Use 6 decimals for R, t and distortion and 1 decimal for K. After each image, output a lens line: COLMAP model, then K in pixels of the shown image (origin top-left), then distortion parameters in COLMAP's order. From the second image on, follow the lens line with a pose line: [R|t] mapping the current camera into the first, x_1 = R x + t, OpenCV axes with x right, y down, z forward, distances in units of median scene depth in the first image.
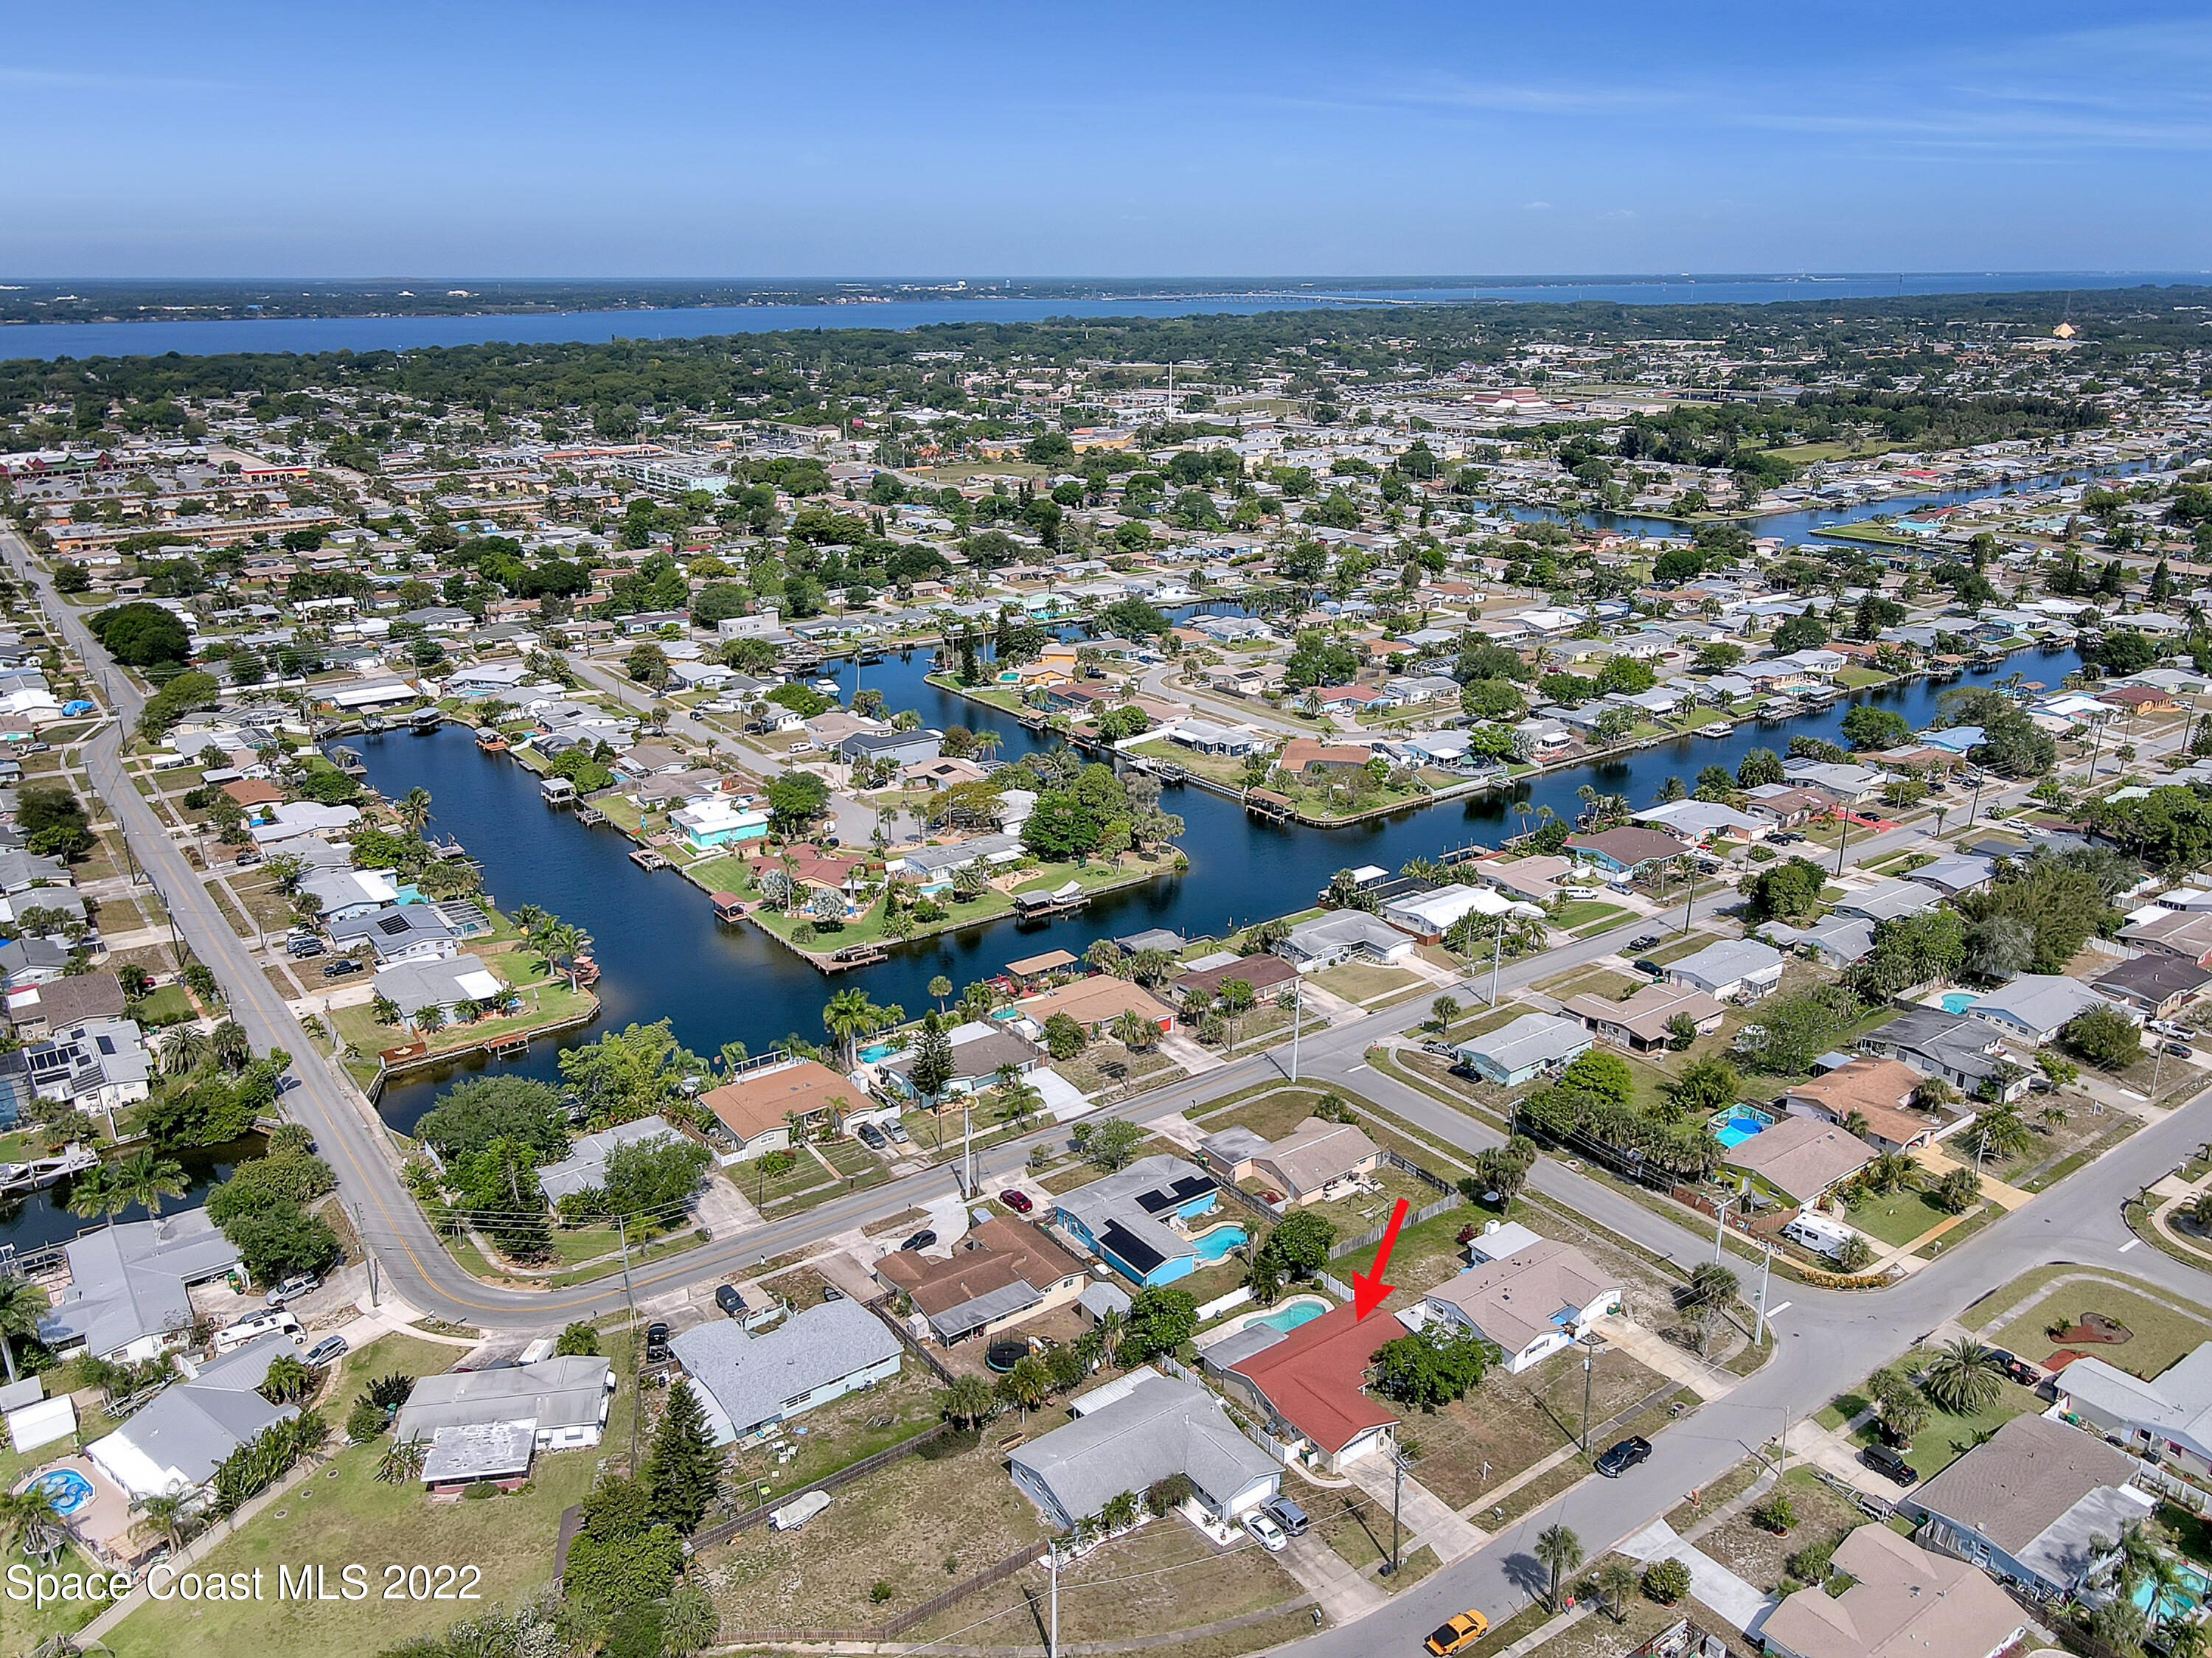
lens RADIAL K [[1672.3, 0, 1106.0], [0, 1672.3, 829.0], [0, 0, 1]] dist [-0.002607, 0.030210]
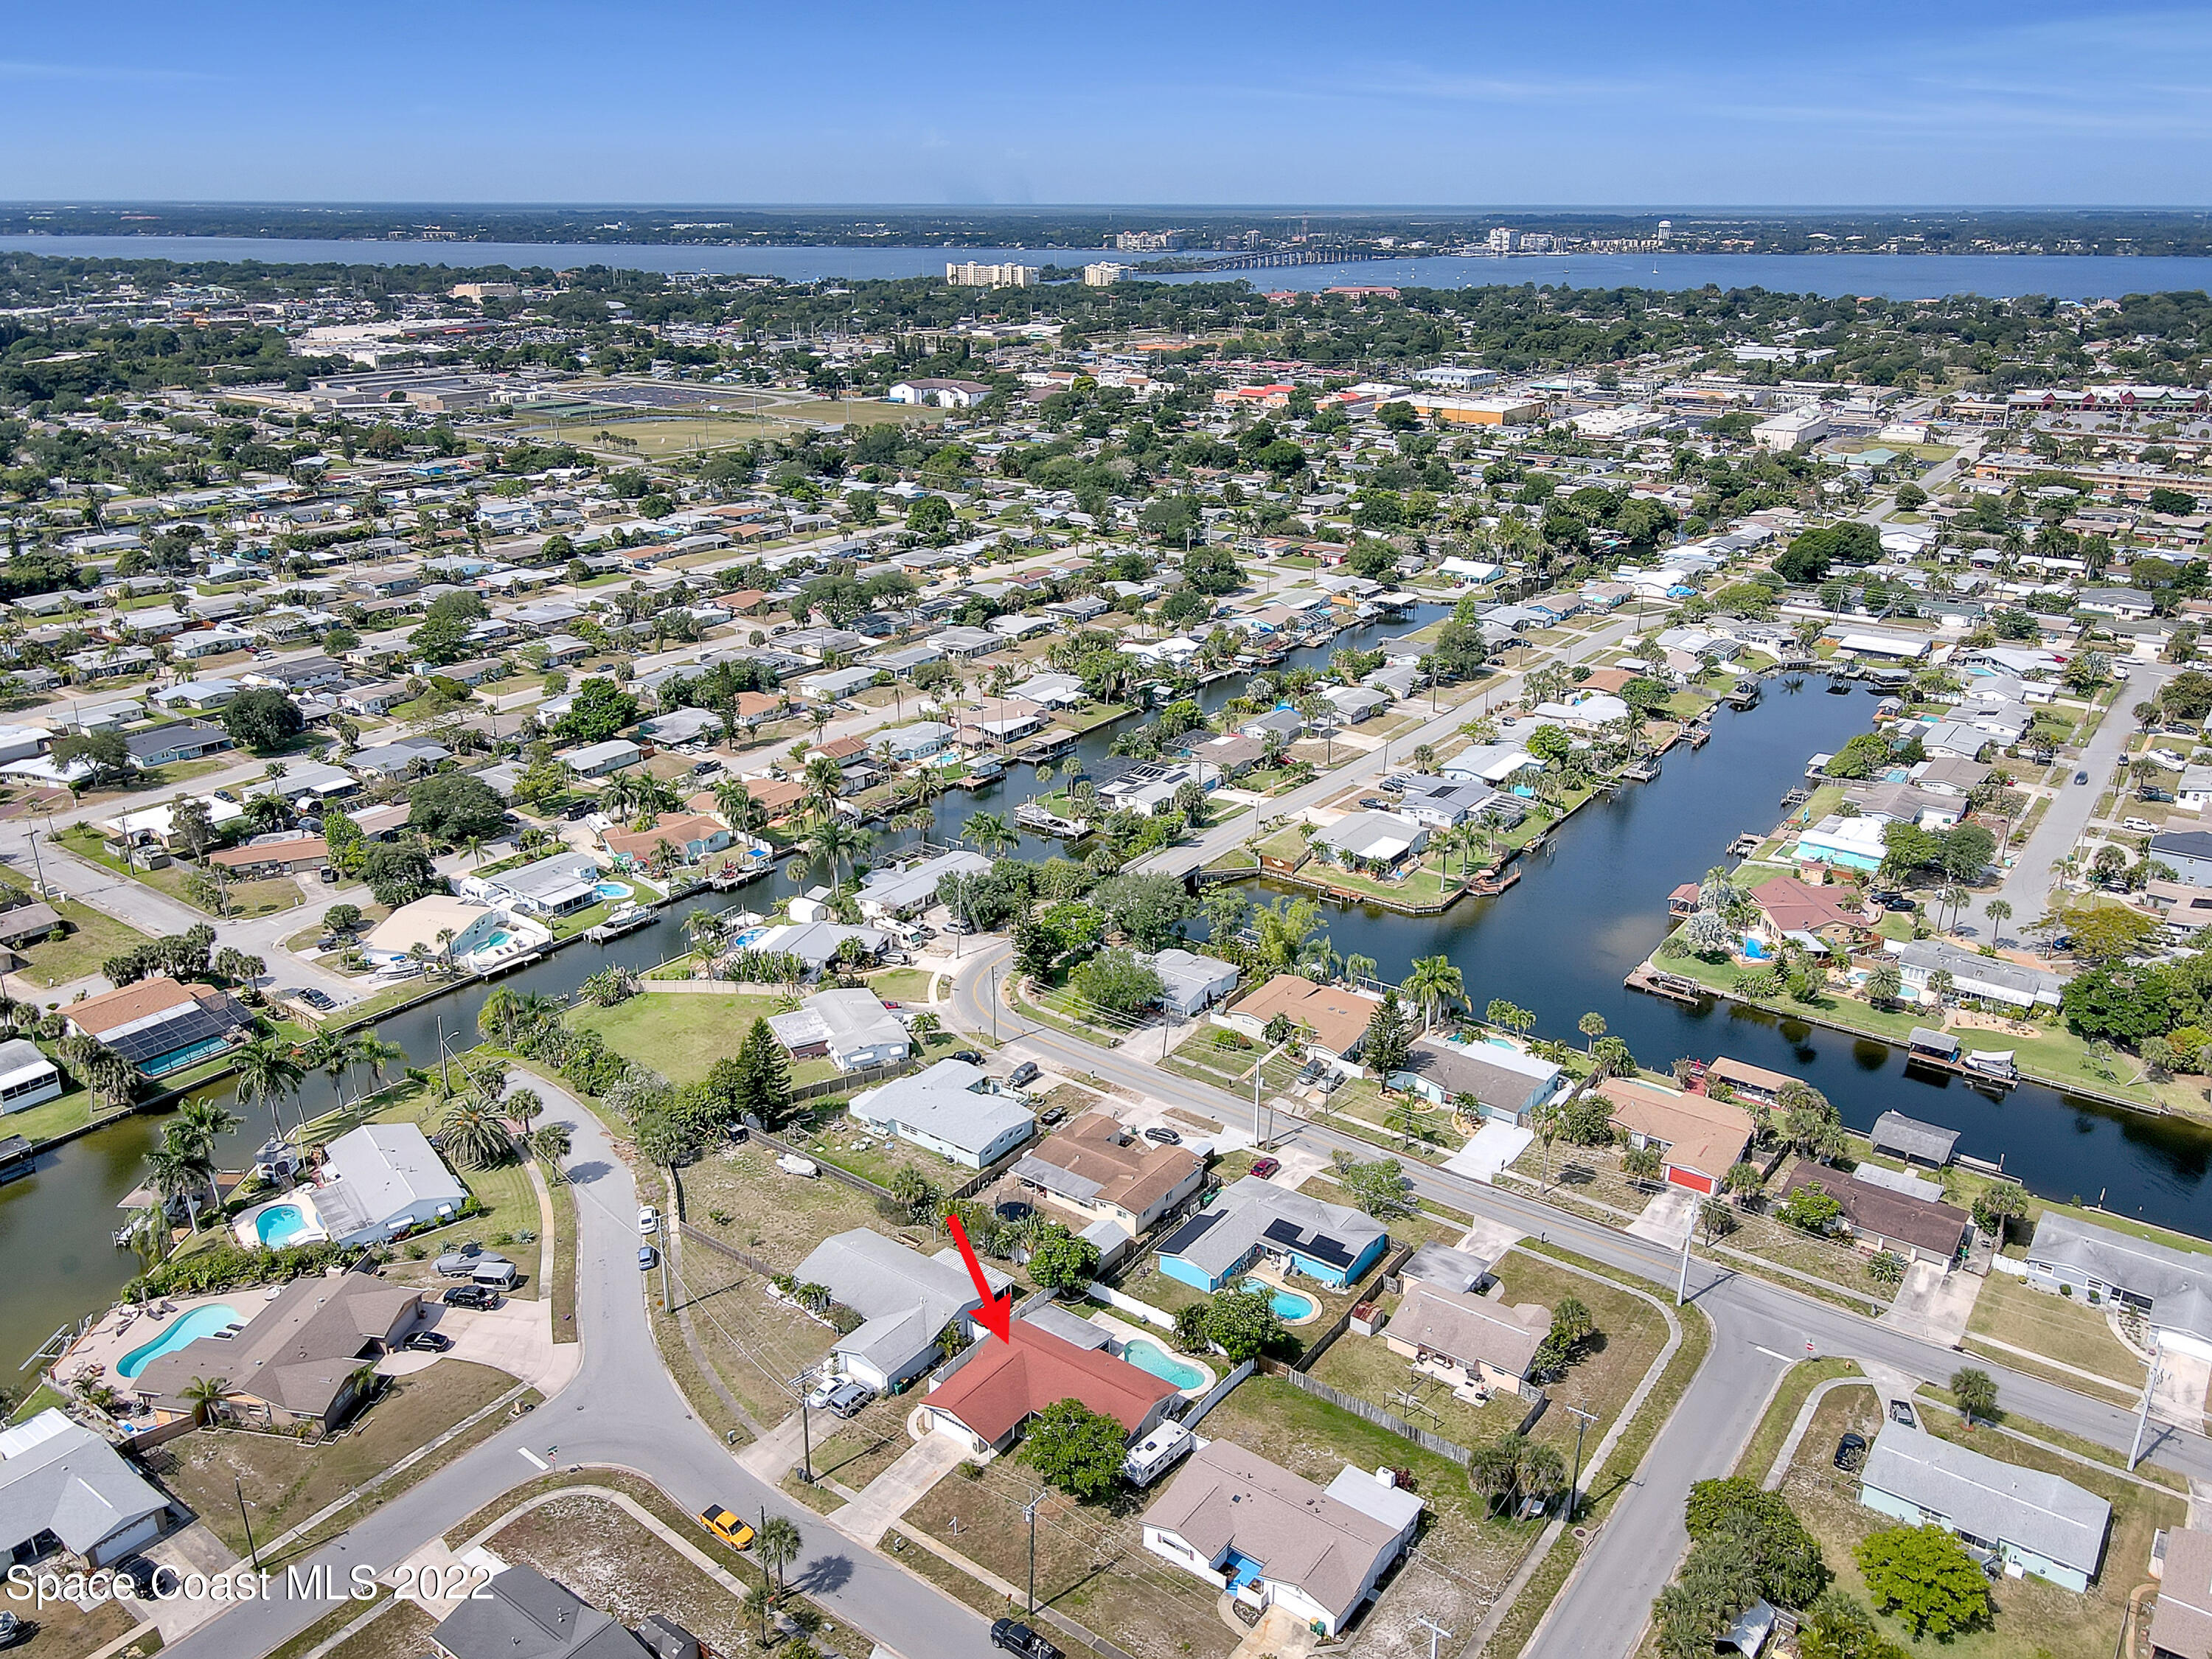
lens RADIAL K [[1672.4, 0, 1106.0], [0, 1672.4, 829.5], [0, 0, 1]] dist [-0.002607, 0.030210]
pose [[0.294810, 0.339917, -0.893053, 0.594021], [-0.305498, 0.919067, 0.248970, -0.147139], [0.905405, 0.199427, 0.374794, 0.399083]]
